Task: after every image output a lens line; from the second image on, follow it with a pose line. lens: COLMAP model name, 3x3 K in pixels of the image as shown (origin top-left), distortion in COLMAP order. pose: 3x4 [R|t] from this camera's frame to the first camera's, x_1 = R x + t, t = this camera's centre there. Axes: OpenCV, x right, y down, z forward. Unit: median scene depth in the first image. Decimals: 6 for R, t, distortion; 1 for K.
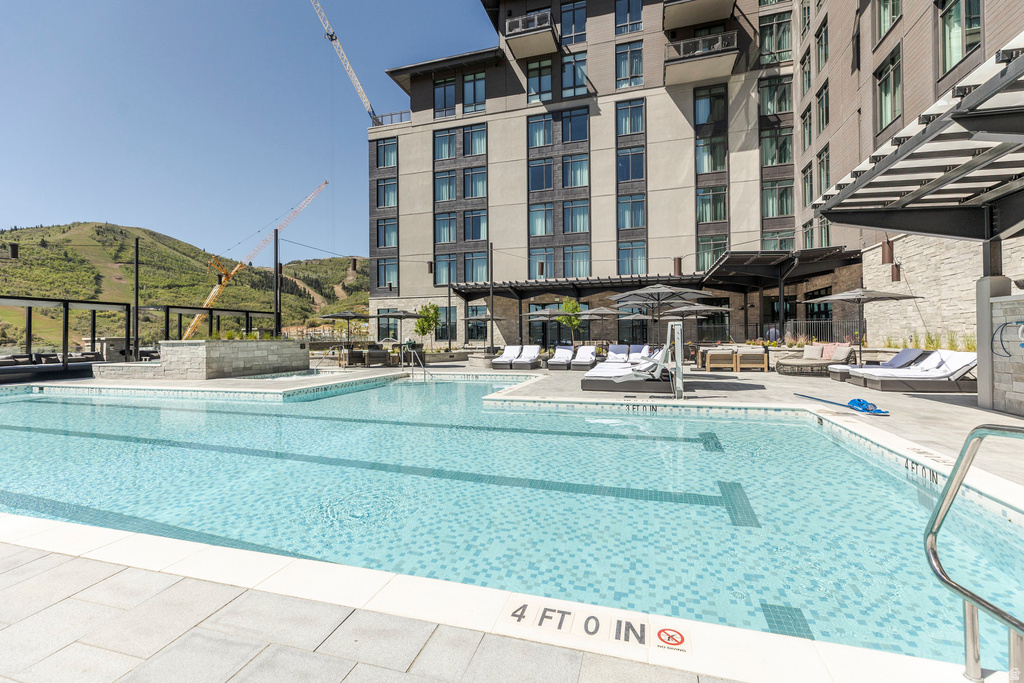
lens RADIAL K [[469.0, 0, 509.8], [0, 469.0, 342.8], [0, 0, 1]] dist [-0.000016, 0.000445]
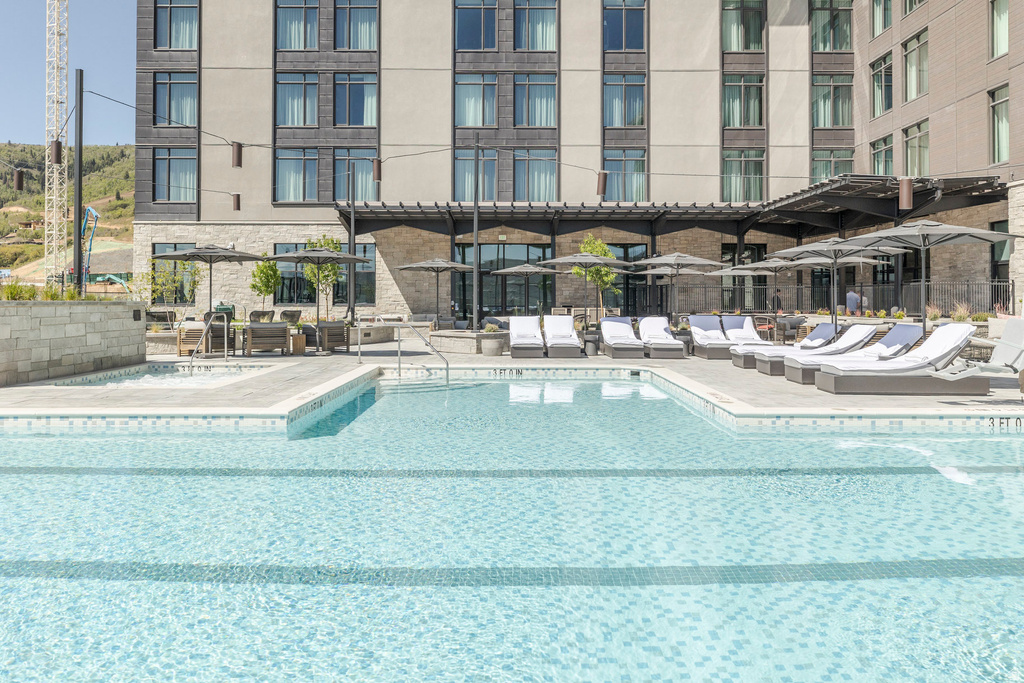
lens RADIAL K [[780.7, 0, 500.2], [0, 780.7, 292.2], [0, 0, 1]] dist [-0.003787, 0.001776]
pose [[0.951528, 0.015410, 0.307175, -0.208257], [-0.008379, 0.999672, -0.024197, 0.000102], [-0.307447, 0.020451, 0.951345, 0.073838]]
